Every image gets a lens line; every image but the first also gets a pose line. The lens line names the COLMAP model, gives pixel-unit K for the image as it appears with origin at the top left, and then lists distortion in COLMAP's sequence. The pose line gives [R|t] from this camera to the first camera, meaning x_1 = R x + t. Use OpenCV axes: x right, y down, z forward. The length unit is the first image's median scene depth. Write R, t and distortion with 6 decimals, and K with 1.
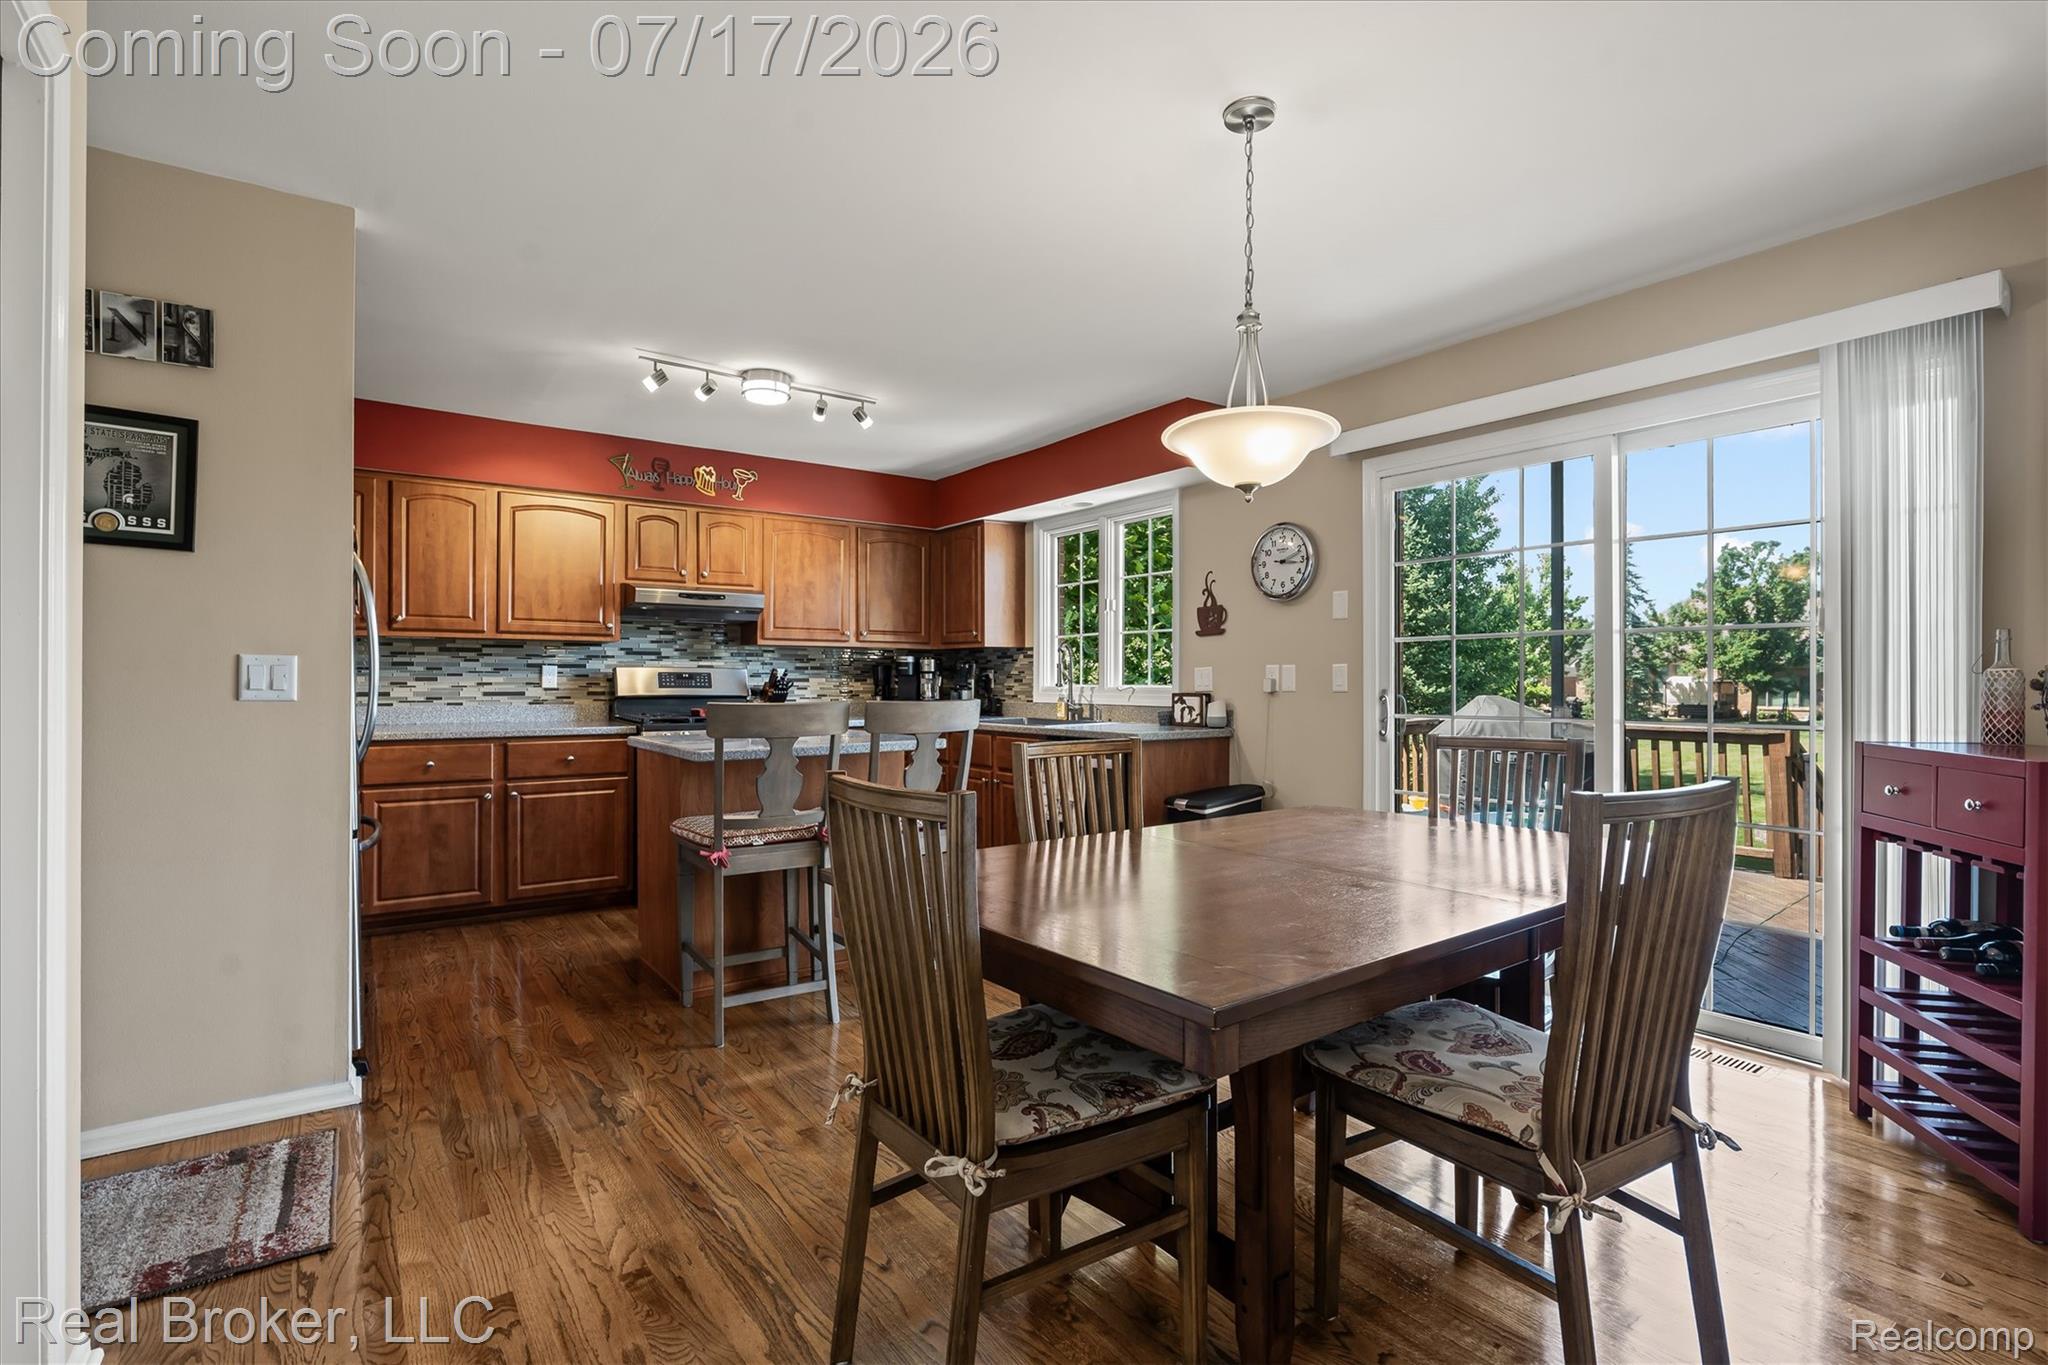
lens RADIAL K [[999.0, 0, 1013.7], [0, 999.0, 691.4], [0, 0, 1]] dist [-0.006383, 0.000227]
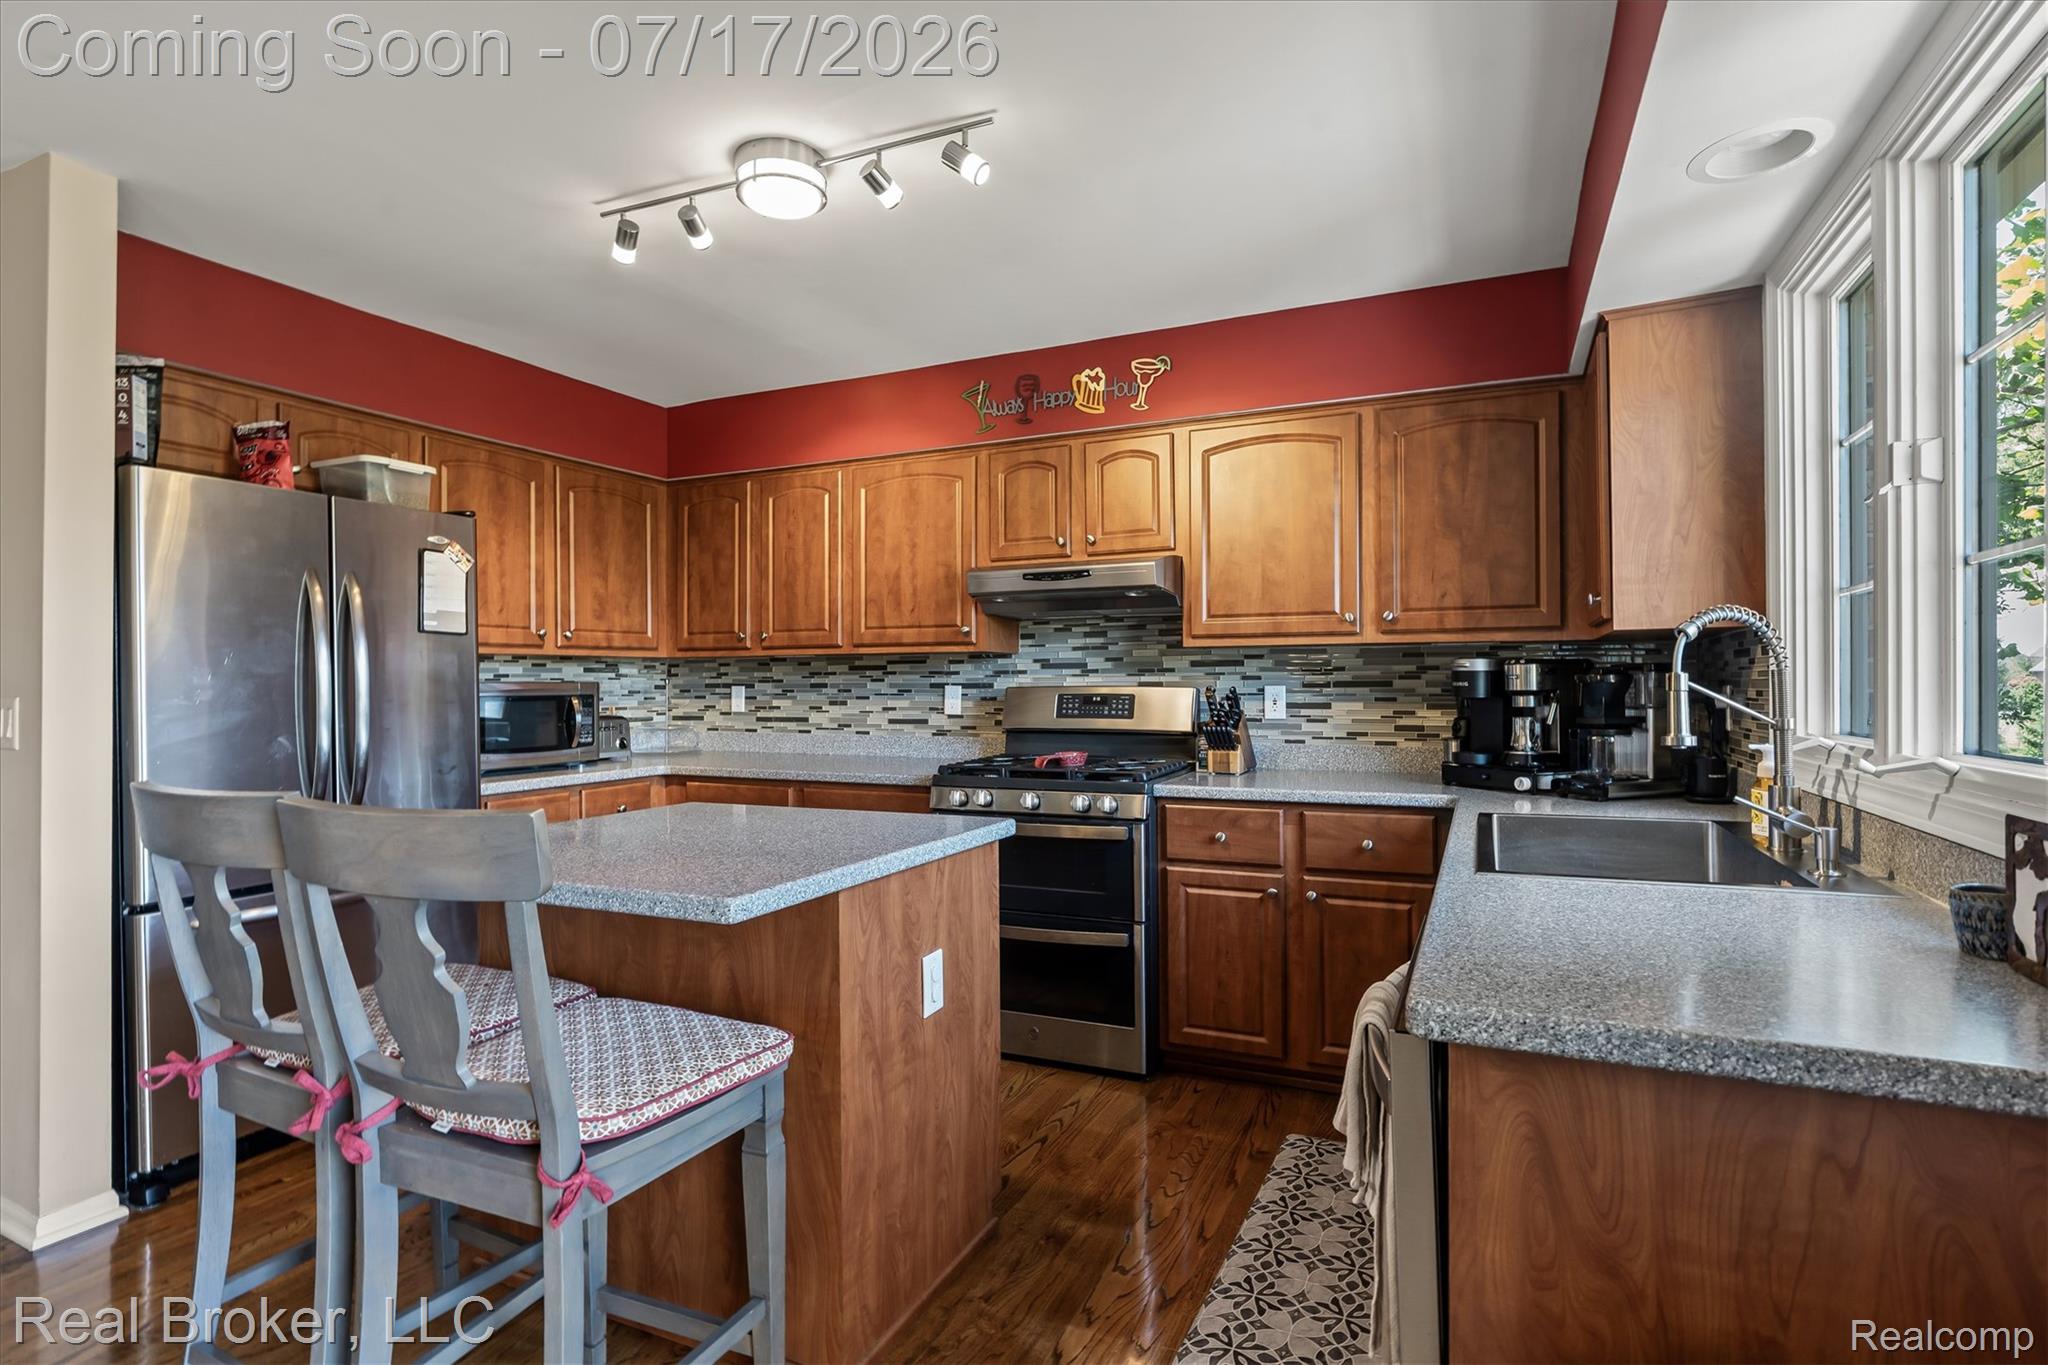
lens RADIAL K [[999.0, 0, 980.5], [0, 999.0, 690.3], [0, 0, 1]] dist [-0.006383, 0.000227]
pose [[0.485309, 0.001526, -0.874341, 0.217276], [-0.003377, 0.999994, -0.000130, -0.022324], [0.874336, 0.003016, 0.485312, 0.652331]]
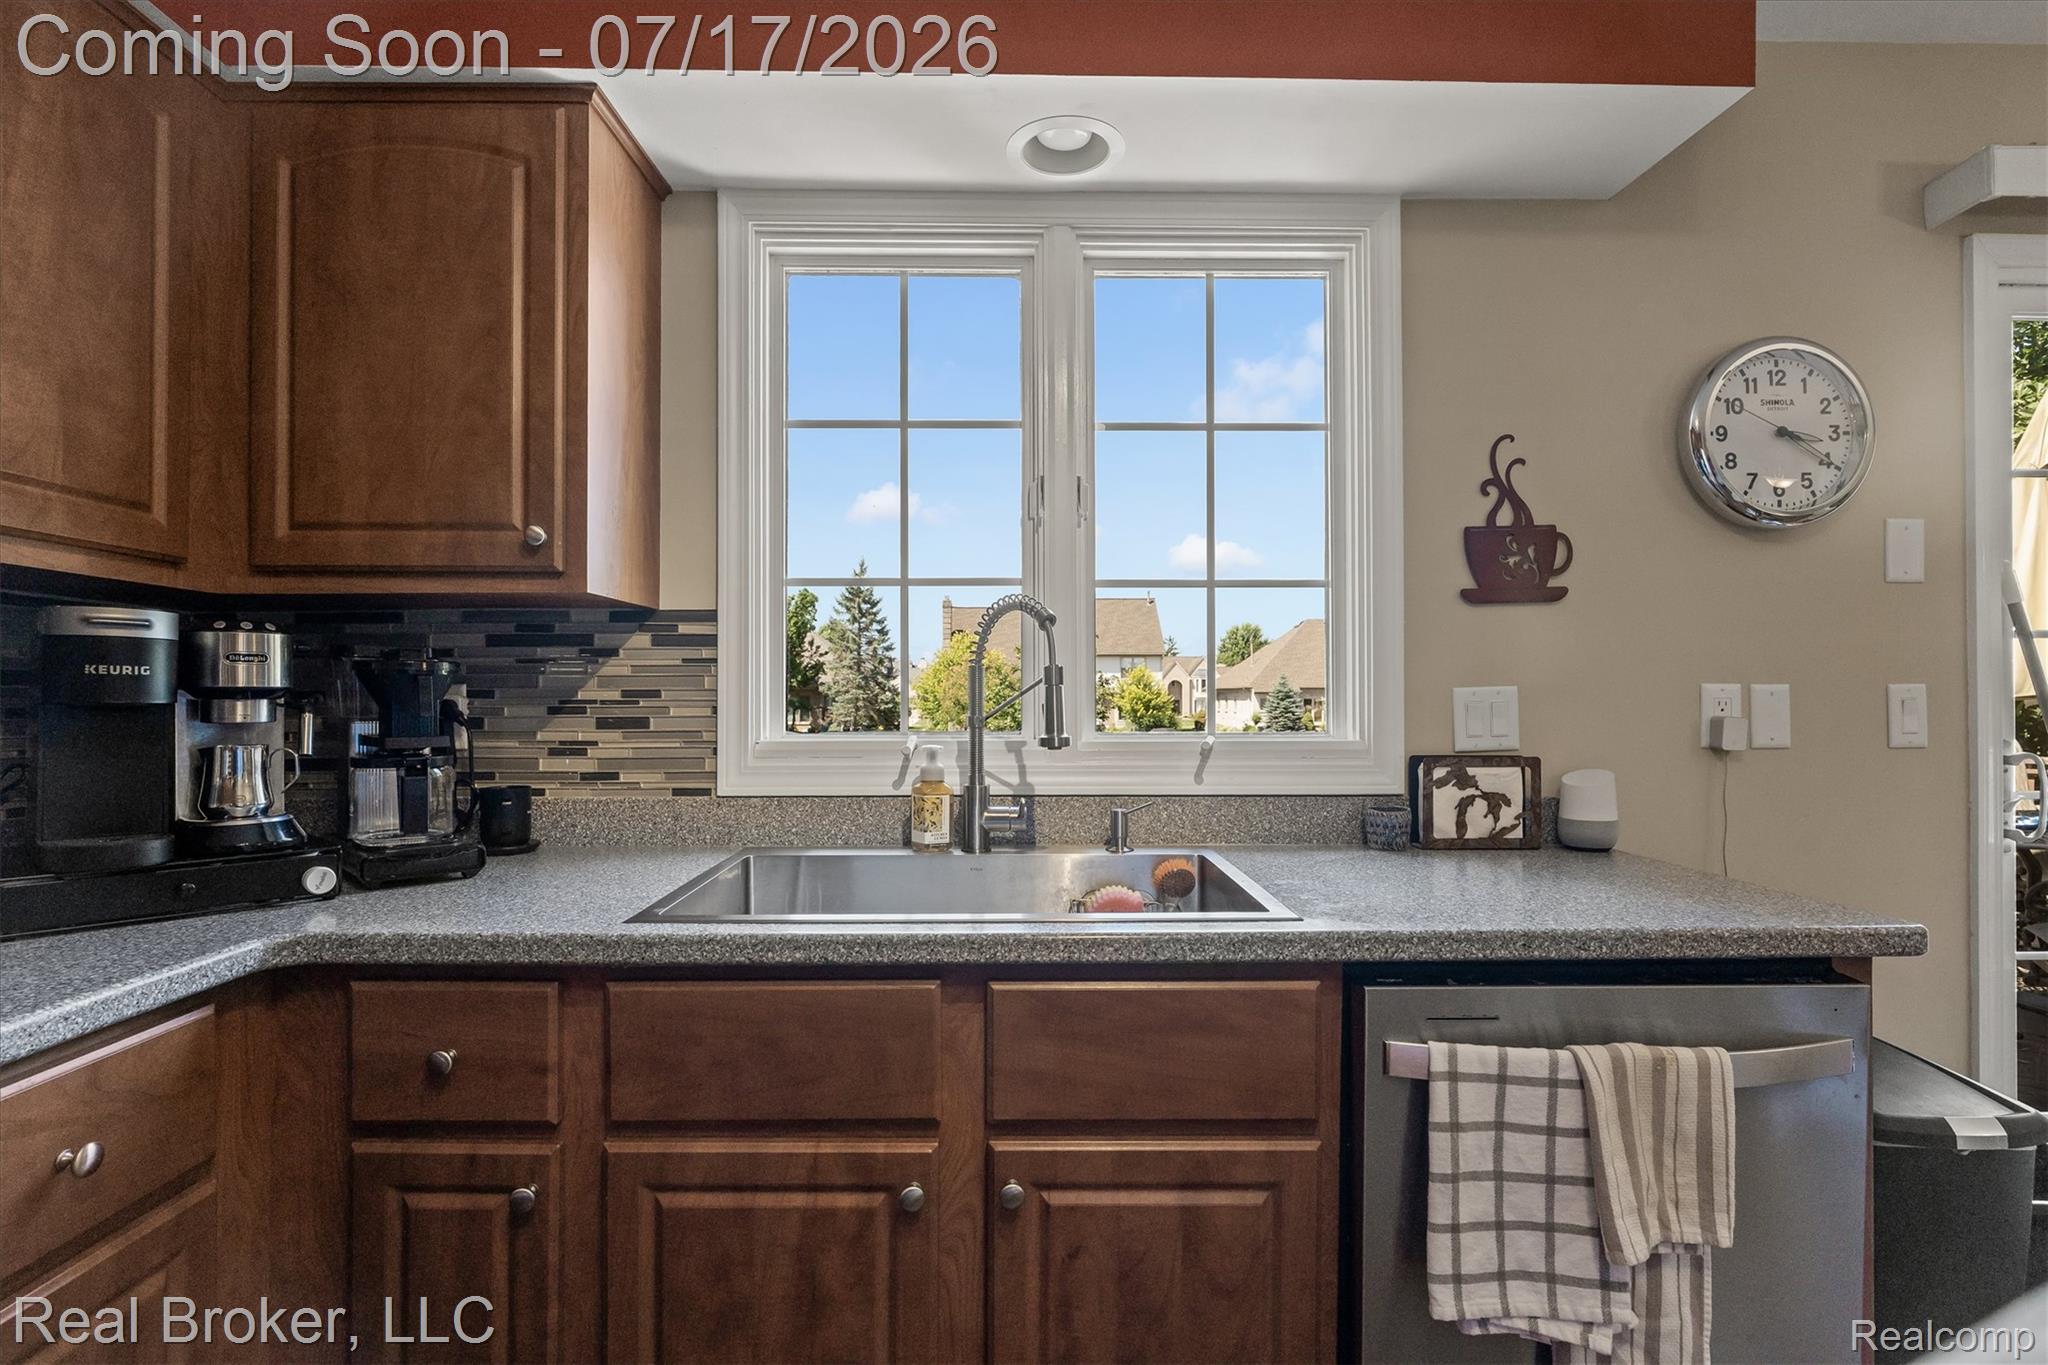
lens RADIAL K [[999.0, 0, 1031.1], [0, 999.0, 694.1], [0, 0, 1]] dist [-0.006383, 0.000227]
pose [[0.543656, 0.002822, 0.839304, -0.199524], [0.009572, 0.999908, -0.009563, -0.017504], [-0.839254, 0.013233, 0.543579, 0.858236]]
